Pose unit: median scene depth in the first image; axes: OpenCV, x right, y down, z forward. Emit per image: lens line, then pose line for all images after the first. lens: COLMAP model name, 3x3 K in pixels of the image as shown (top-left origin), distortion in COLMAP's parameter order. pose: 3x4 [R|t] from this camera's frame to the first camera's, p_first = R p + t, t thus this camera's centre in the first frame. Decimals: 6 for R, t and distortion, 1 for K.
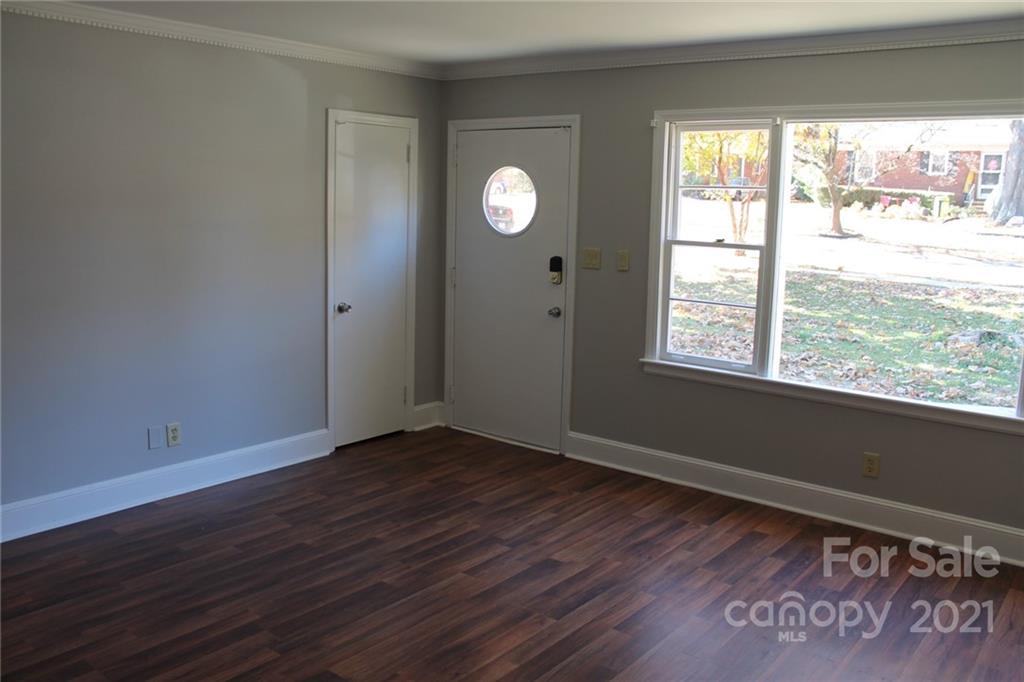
lens RADIAL K [[861.9, 0, 512.0], [0, 861.9, 341.0], [0, 0, 1]] dist [-0.169237, 0.143459]
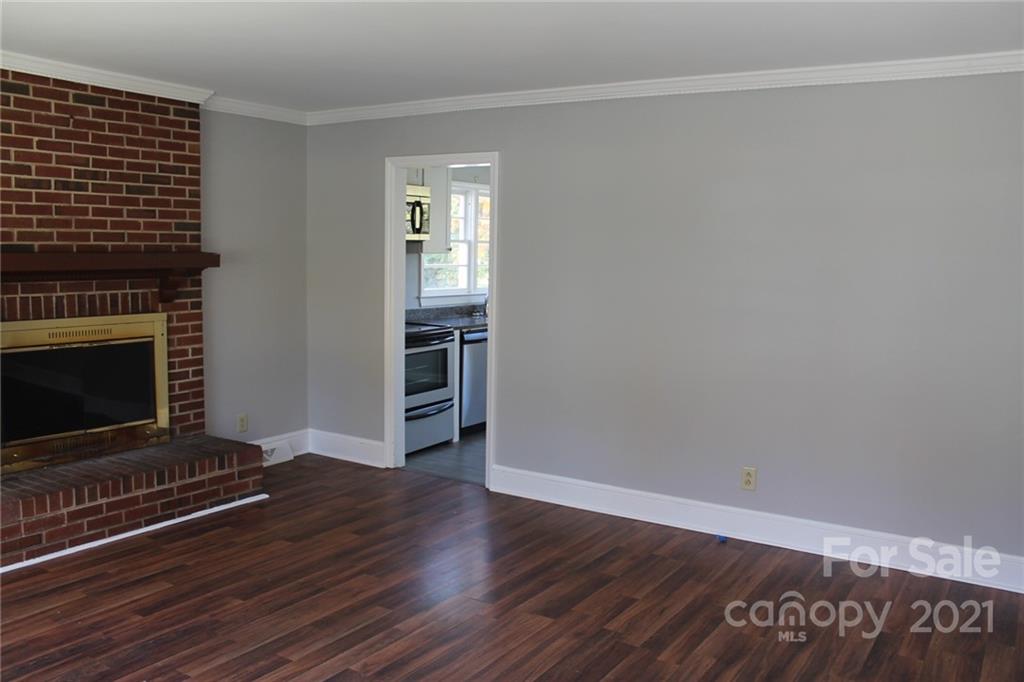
lens RADIAL K [[861.9, 0, 512.0], [0, 861.9, 341.0], [0, 0, 1]] dist [-0.169237, 0.143459]
pose [[-0.994020, -0.032305, -0.104311, -0.011966], [-0.059116, 0.962353, 0.265297, -0.181063], [0.091814, 0.269877, -0.958507, 1.197633]]
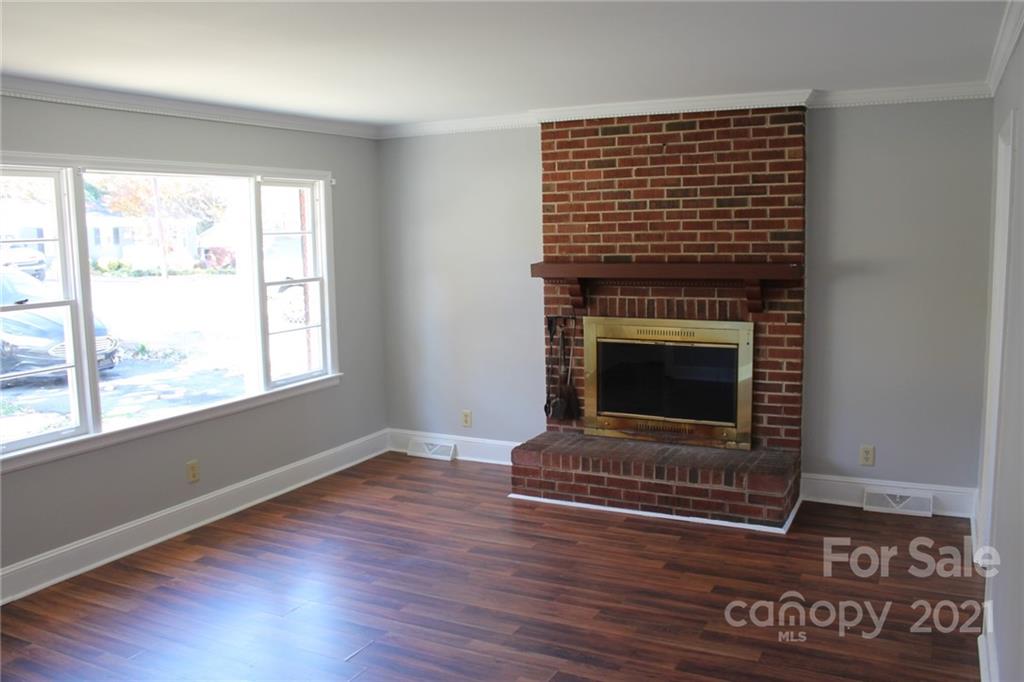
lens RADIAL K [[861.9, 0, 512.0], [0, 861.9, 341.0], [0, 0, 1]] dist [-0.169237, 0.143459]
pose [[-0.199227, -0.144419, 0.969253, -0.654780], [0.177058, 0.967498, 0.180551, -0.136378], [-0.963825, 0.207585, -0.167181, 0.631148]]
